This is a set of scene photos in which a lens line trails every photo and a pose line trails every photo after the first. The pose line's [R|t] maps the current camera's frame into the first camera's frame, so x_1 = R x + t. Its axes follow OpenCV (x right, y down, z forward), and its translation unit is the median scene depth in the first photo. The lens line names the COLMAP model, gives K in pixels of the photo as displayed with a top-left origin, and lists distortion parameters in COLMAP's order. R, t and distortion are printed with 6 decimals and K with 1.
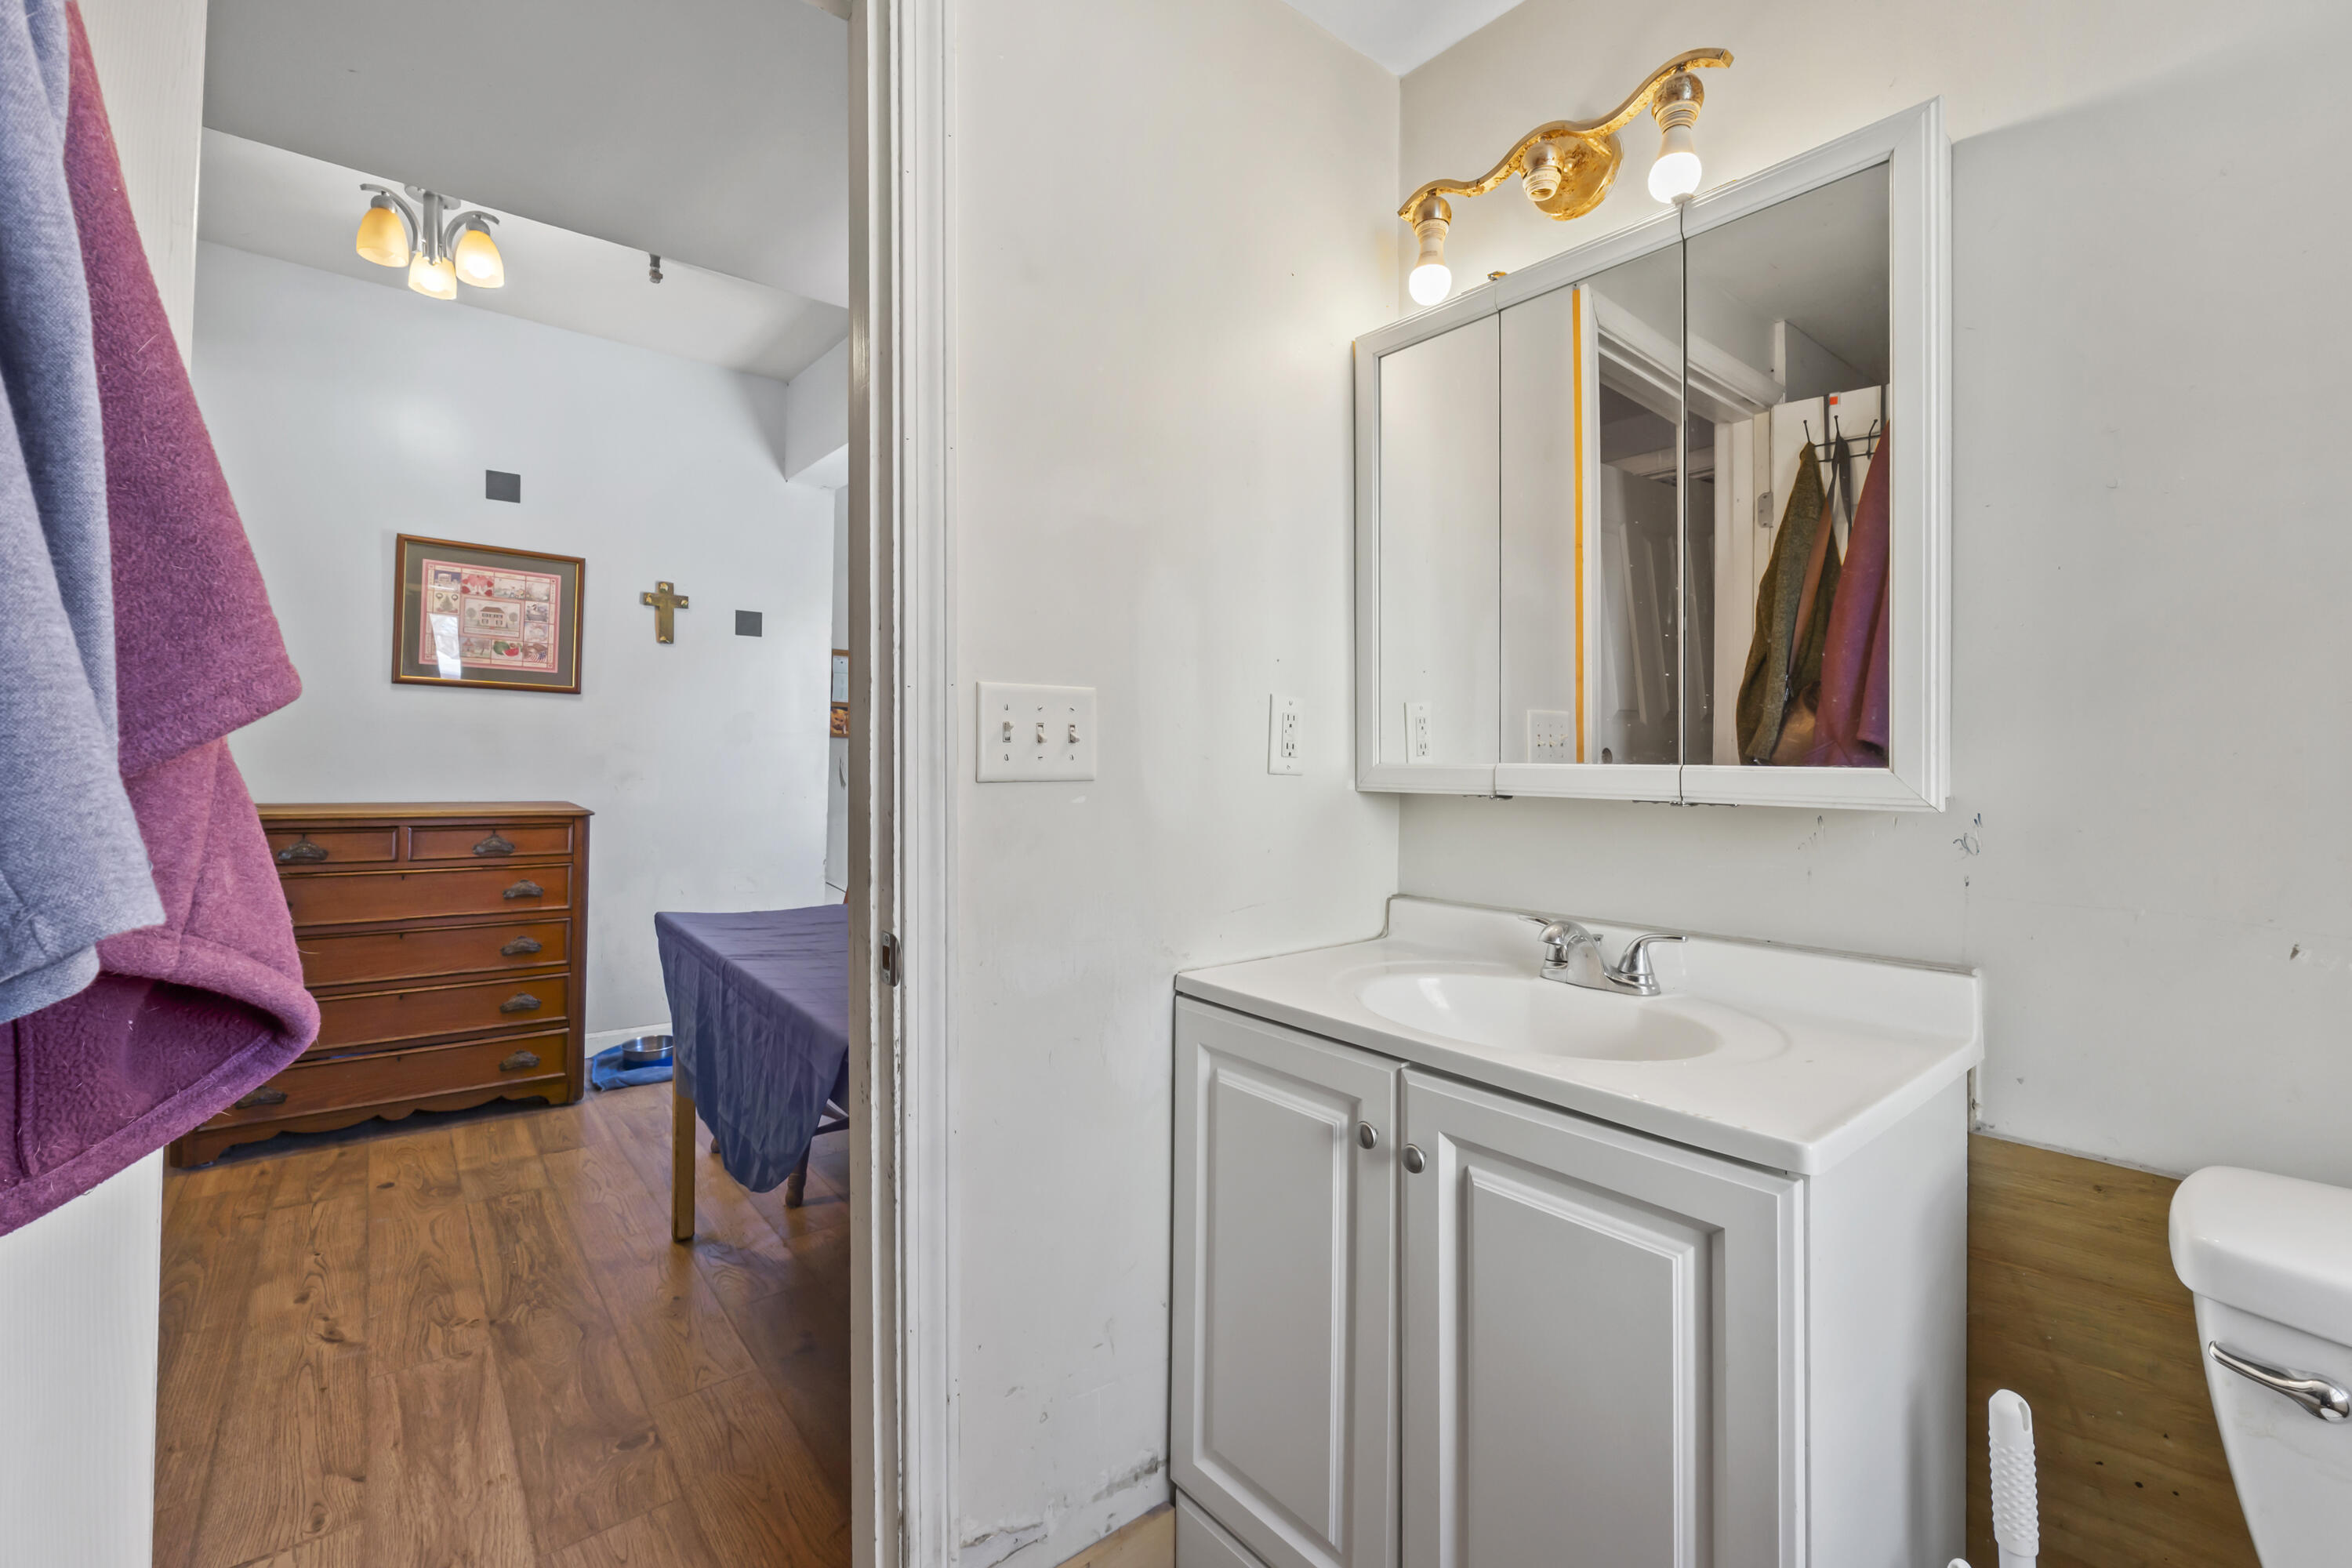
lens RADIAL K [[991.9, 0, 1171.3], [0, 991.9, 756.8], [0, 0, 1]] dist [-0.008374, 0.000837]
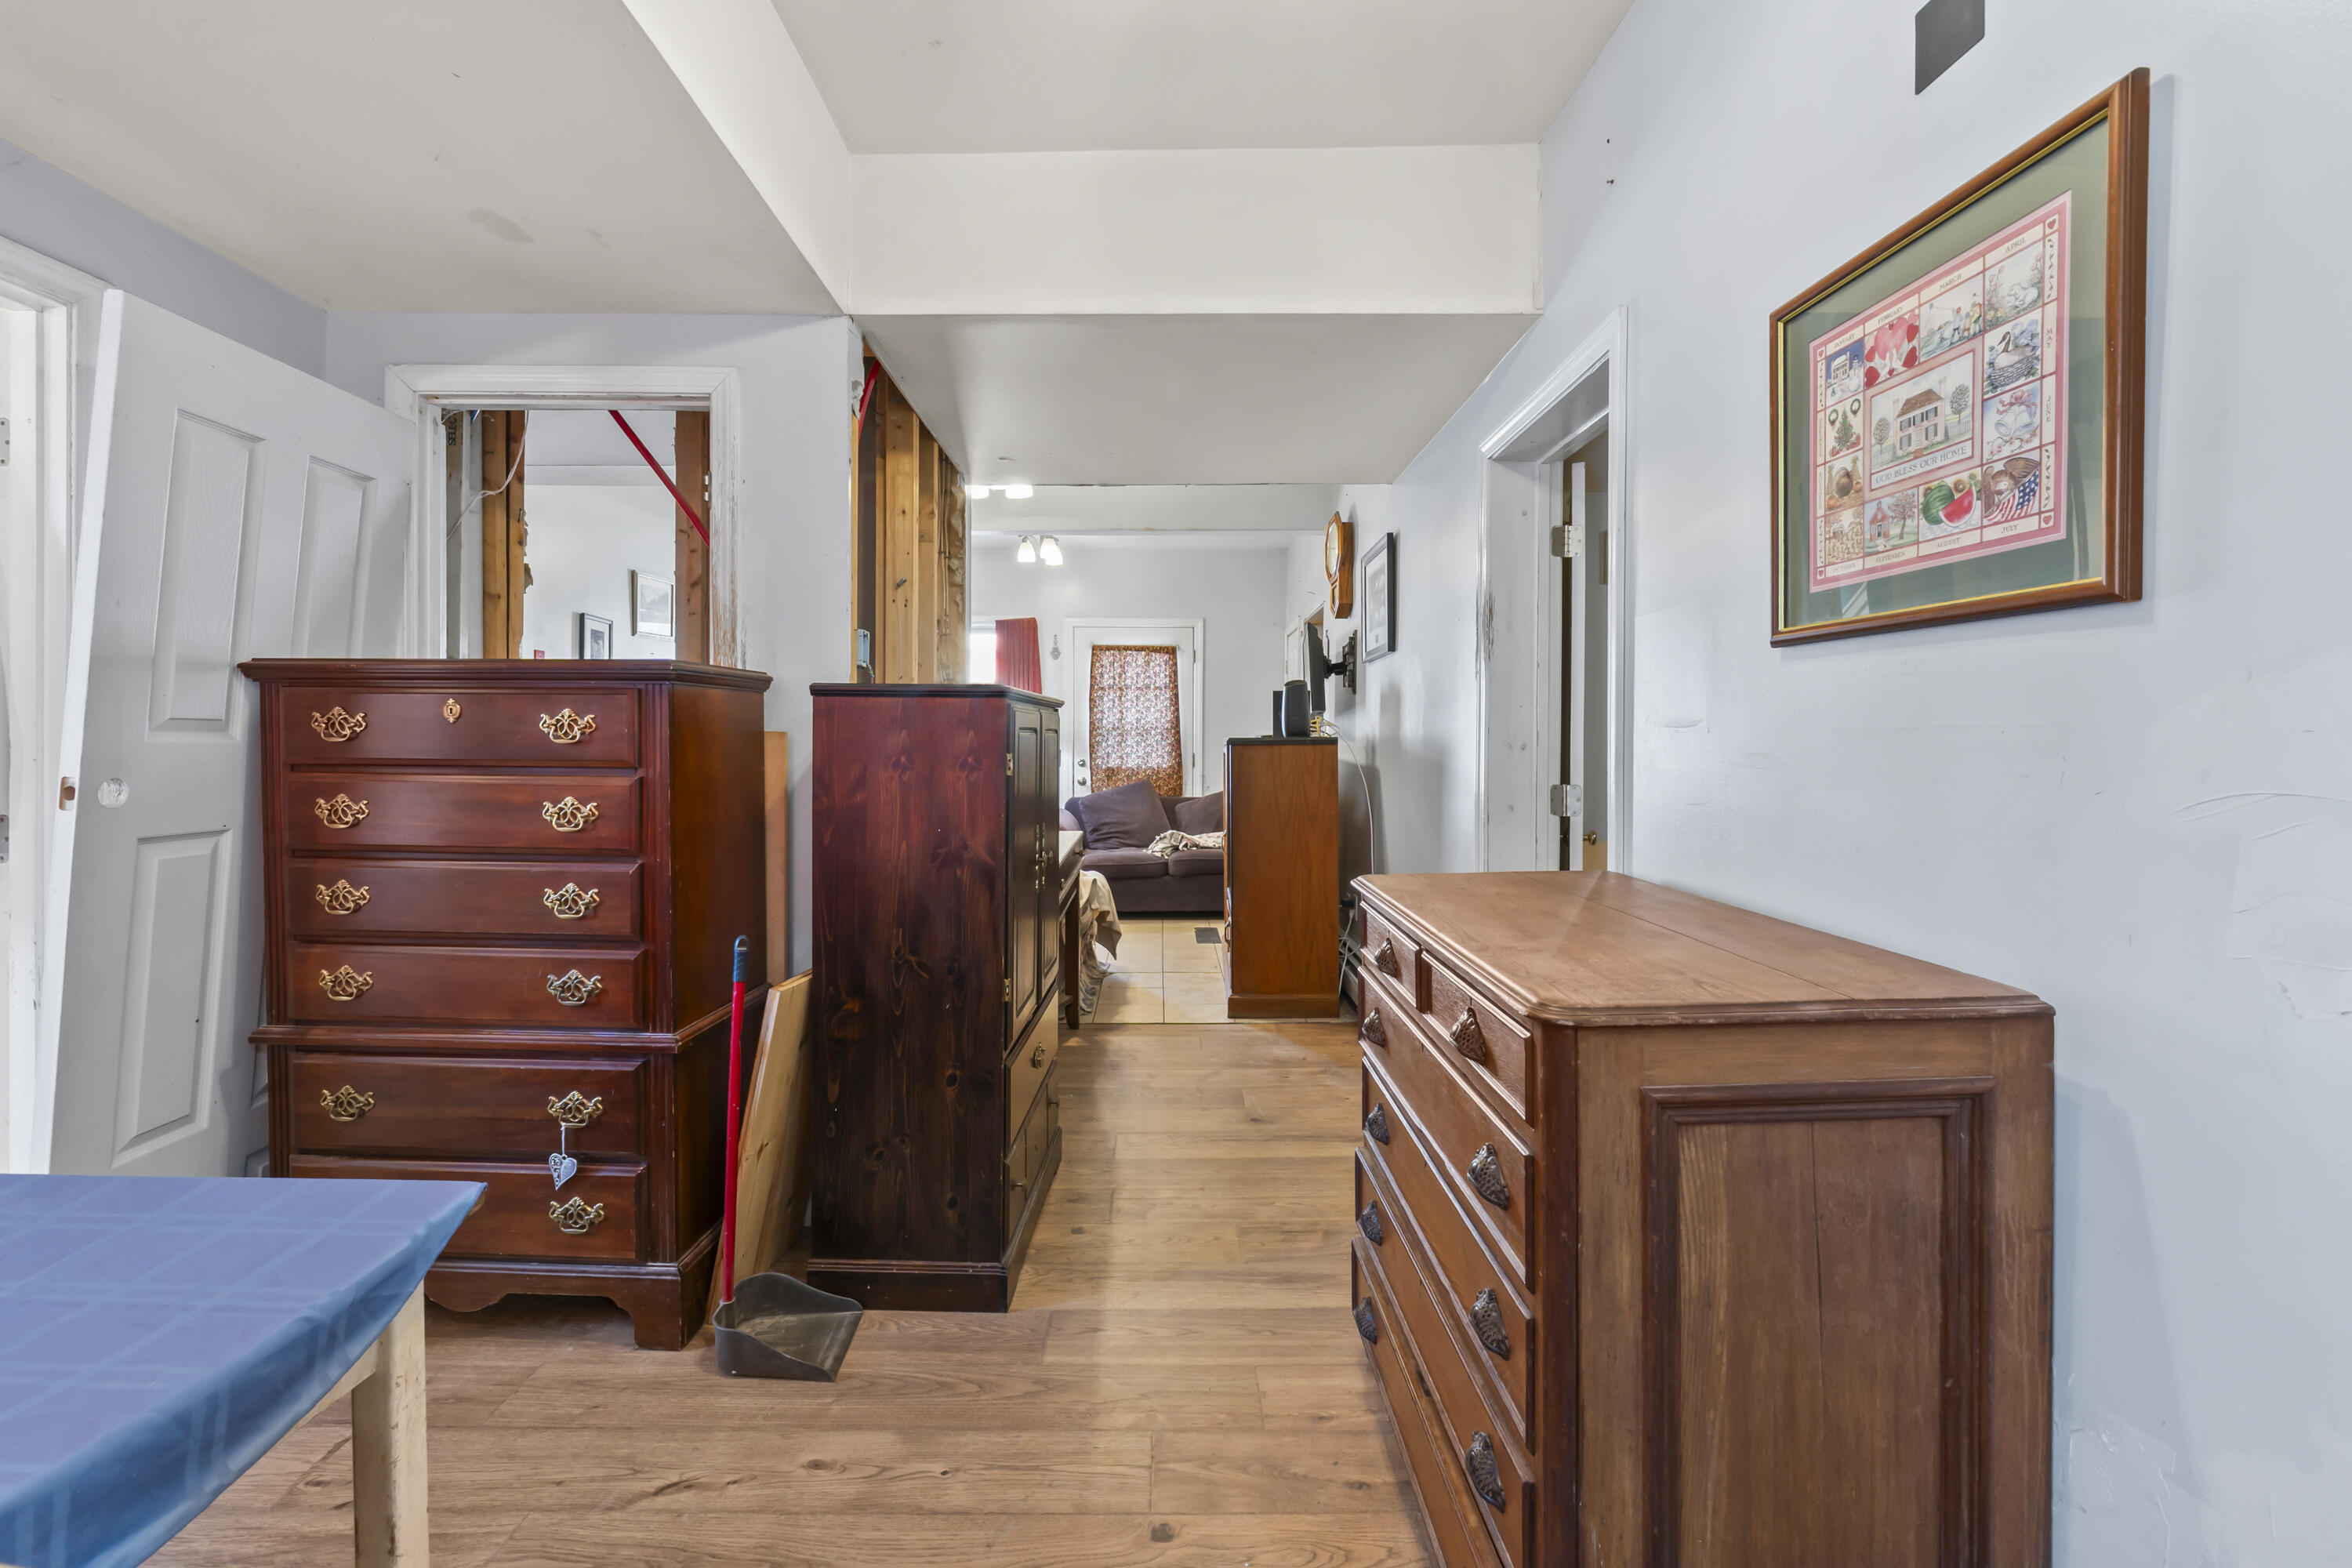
lens RADIAL K [[991.9, 0, 1158.7], [0, 991.9, 753.5], [0, 0, 1]] dist [-0.008374, 0.000837]
pose [[-0.630743, -0.001841, -0.775989, -0.252344], [-0.002429, 0.999997, -0.000398, -0.024219], [0.775988, 0.001633, -0.630746, 1.031475]]
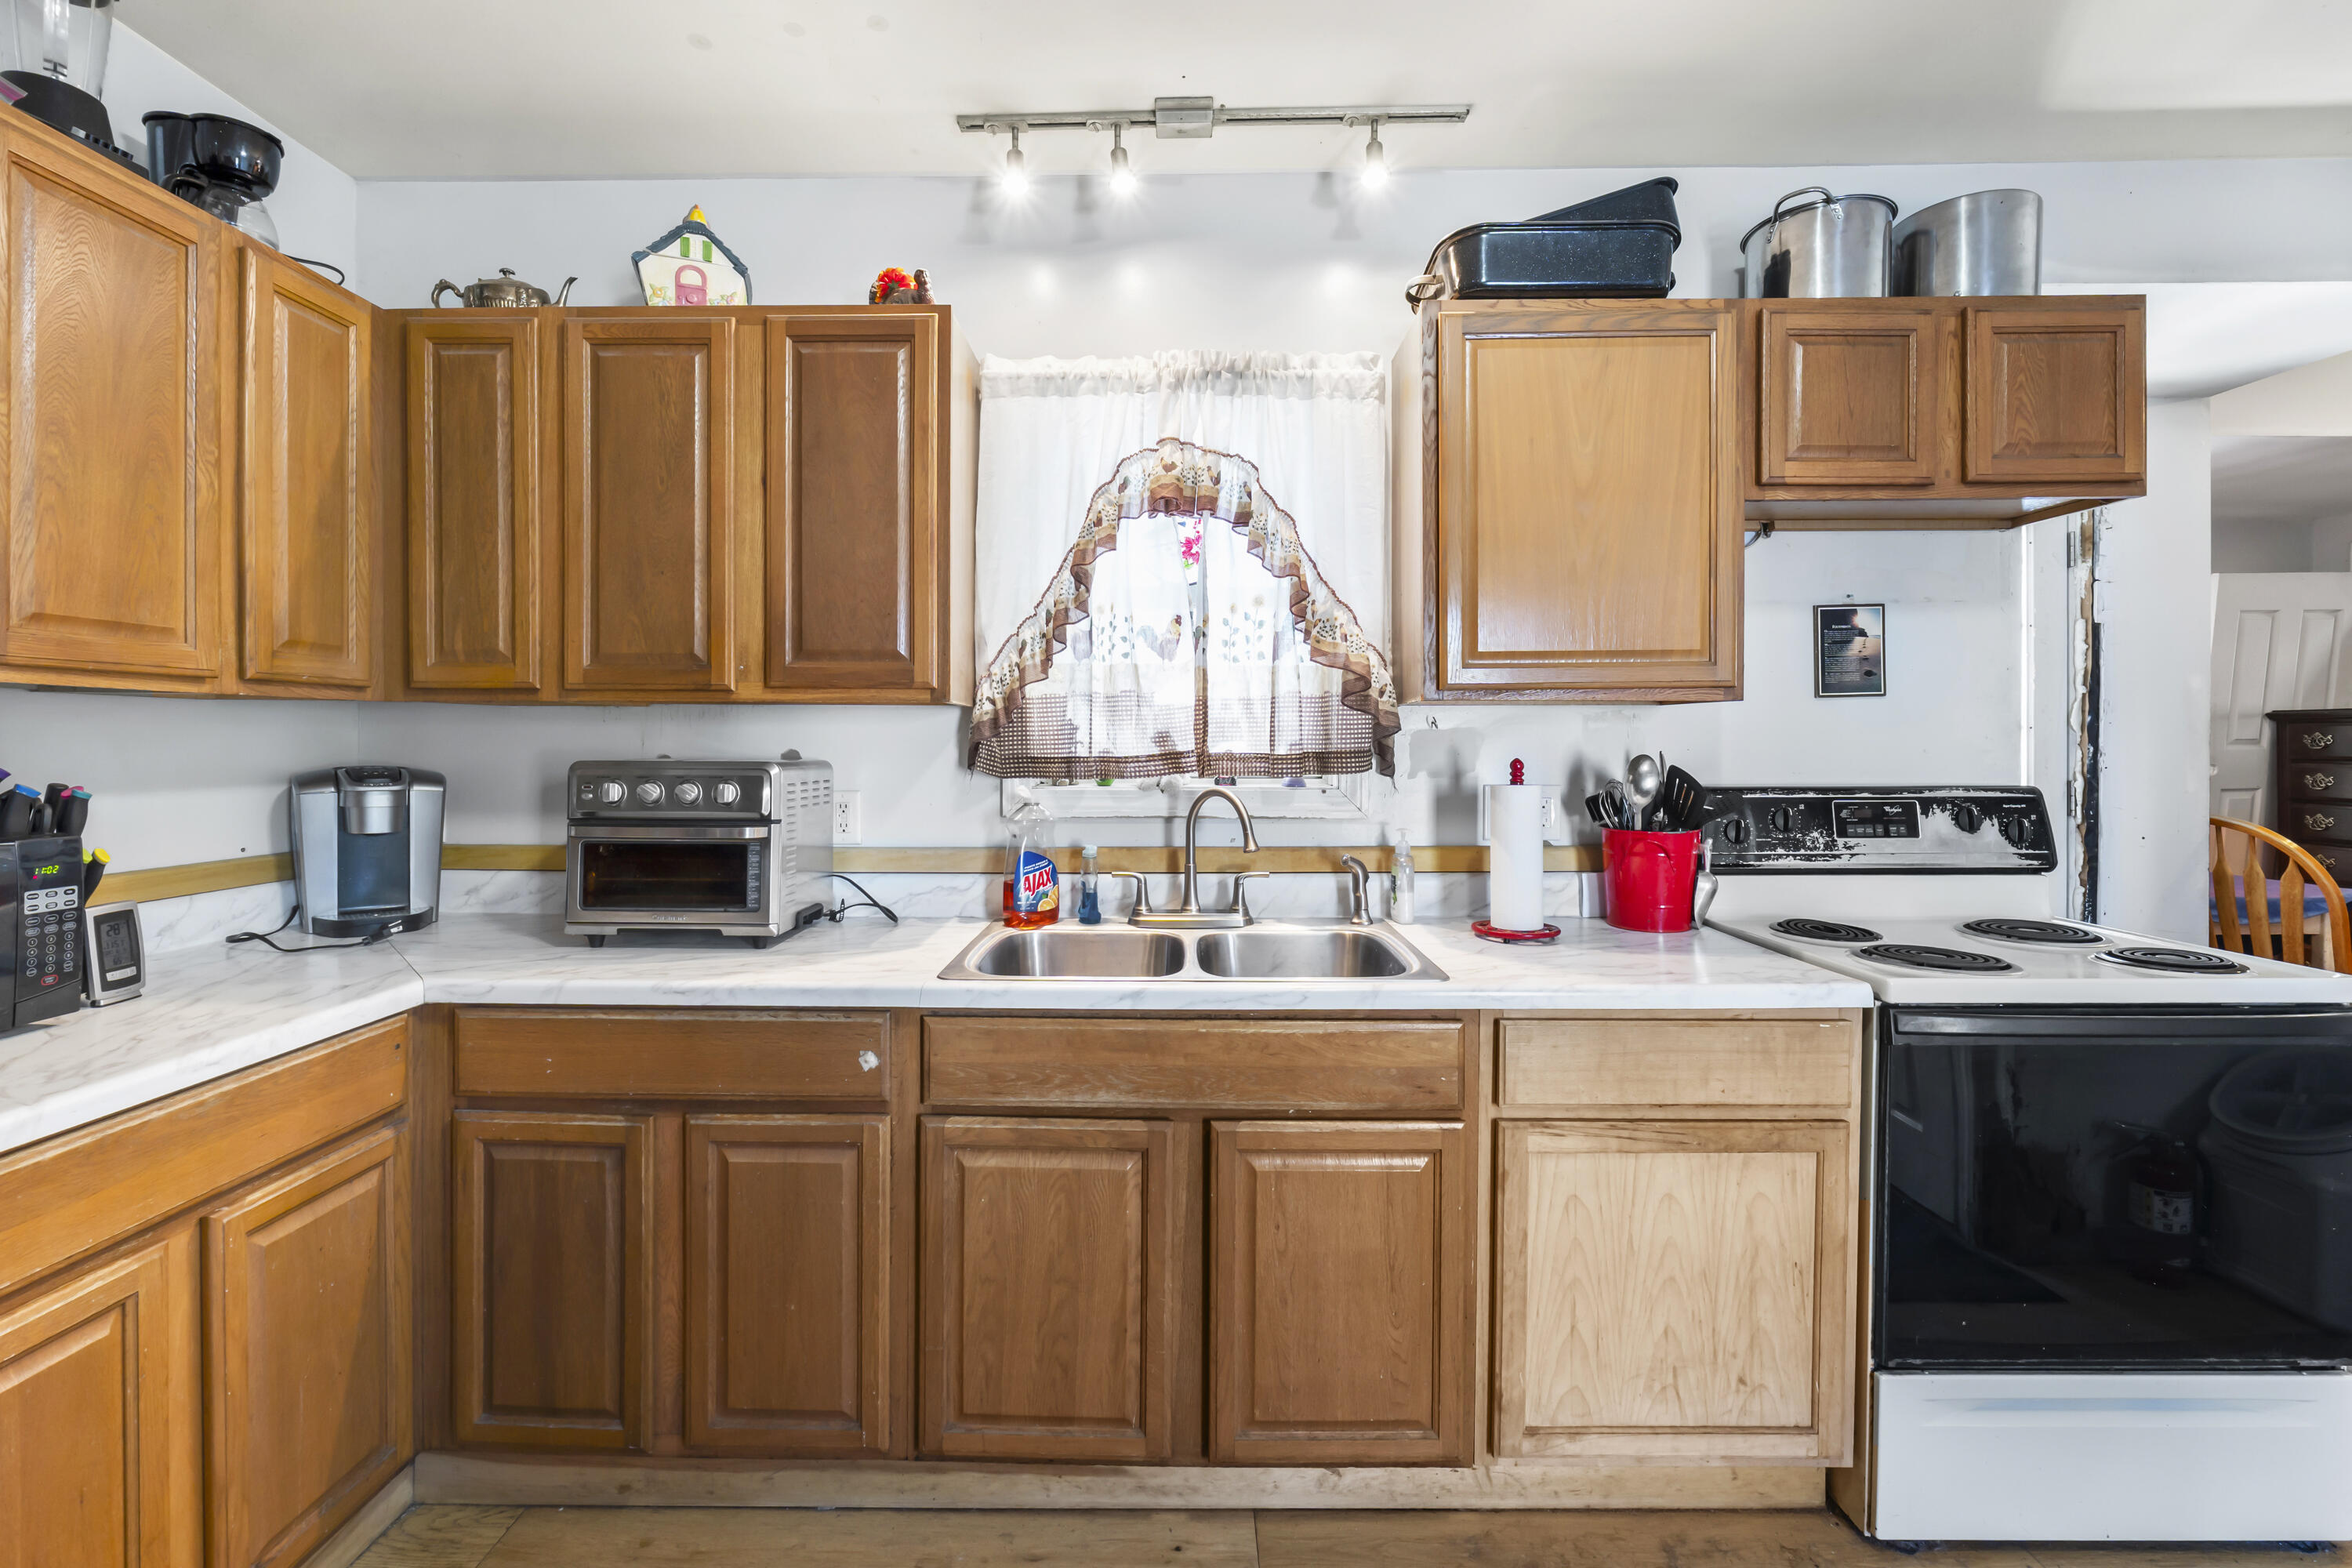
lens RADIAL K [[991.9, 0, 1168.6], [0, 991.9, 751.4], [0, 0, 1]] dist [-0.008374, 0.000837]
pose [[-0.776757, -0.007498, 0.629756, -0.053391], [-0.001142, 0.999944, 0.010498, -0.038830], [-0.629800, 0.007435, -0.776722, 2.160559]]
